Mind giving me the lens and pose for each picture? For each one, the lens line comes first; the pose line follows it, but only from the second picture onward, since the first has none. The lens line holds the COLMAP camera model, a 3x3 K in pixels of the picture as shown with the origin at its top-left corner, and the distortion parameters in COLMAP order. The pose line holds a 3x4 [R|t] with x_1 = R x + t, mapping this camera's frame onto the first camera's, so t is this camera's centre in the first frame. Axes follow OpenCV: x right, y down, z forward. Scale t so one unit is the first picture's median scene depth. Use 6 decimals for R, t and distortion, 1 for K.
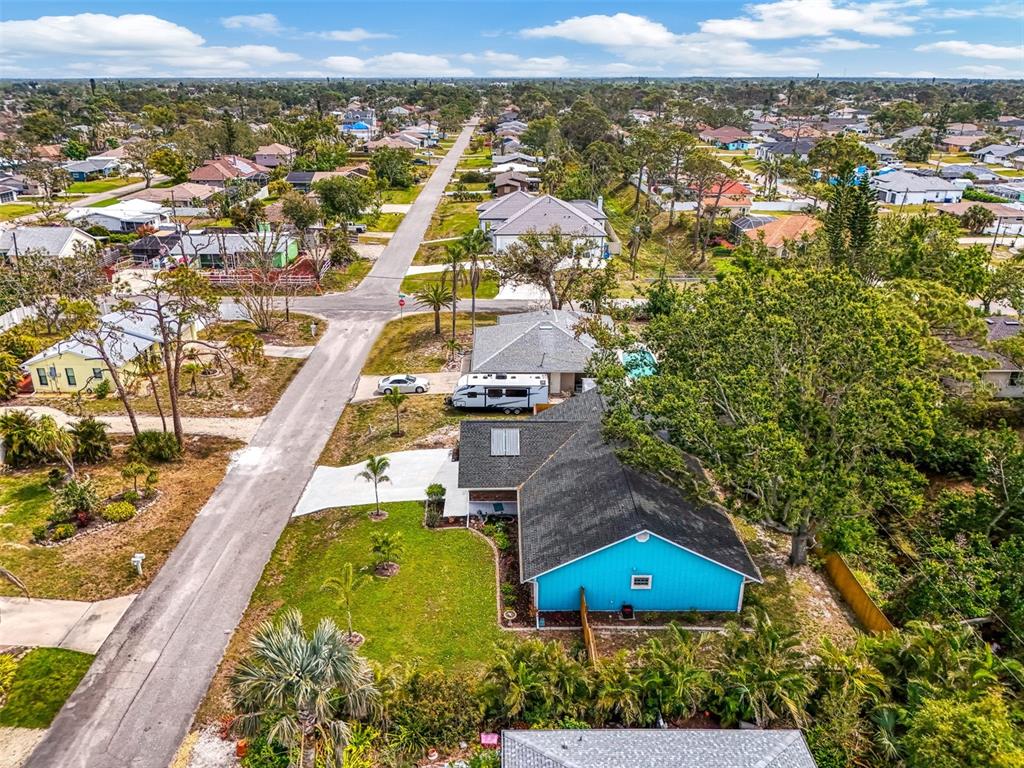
lens RADIAL K [[756.0, 0, 512.0], [0, 756.0, 384.0], [0, 0, 1]] dist [0.071639, -0.077734]
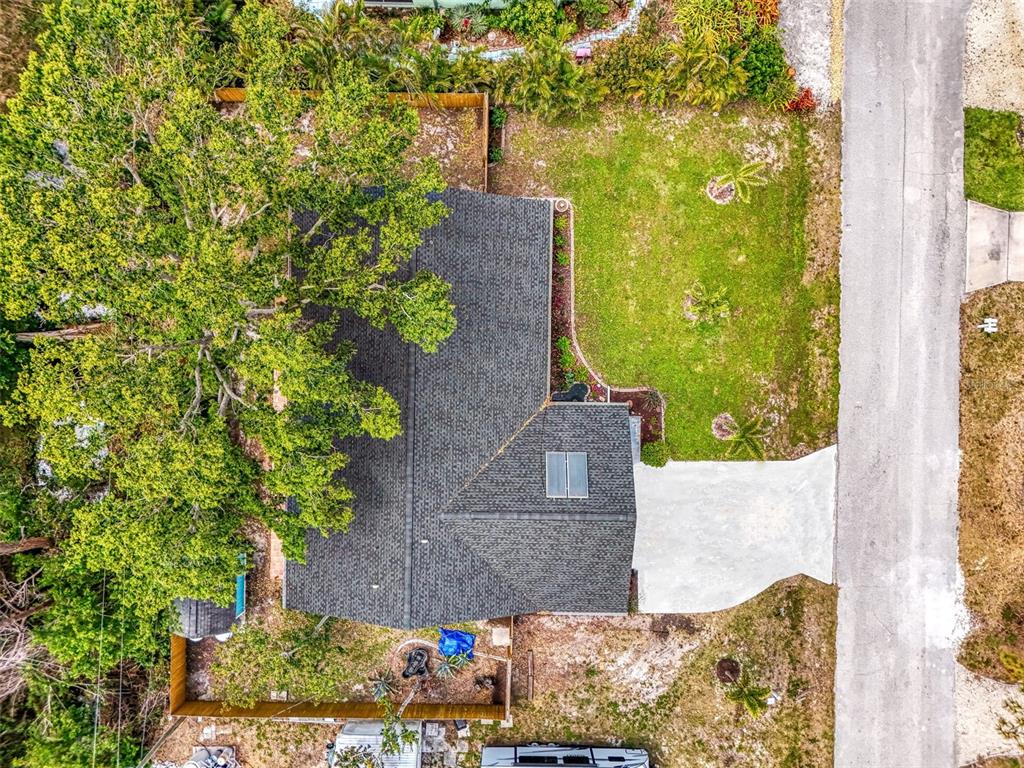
lens RADIAL K [[756.0, 0, 512.0], [0, 756.0, 384.0], [0, 0, 1]] dist [0.071639, -0.077734]
pose [[-0.999578, -0.027837, -0.008302, 0.052333], [0.002553, -0.368871, 0.929477, -0.575143], [-0.028936, 0.929064, 0.368786, 0.728285]]
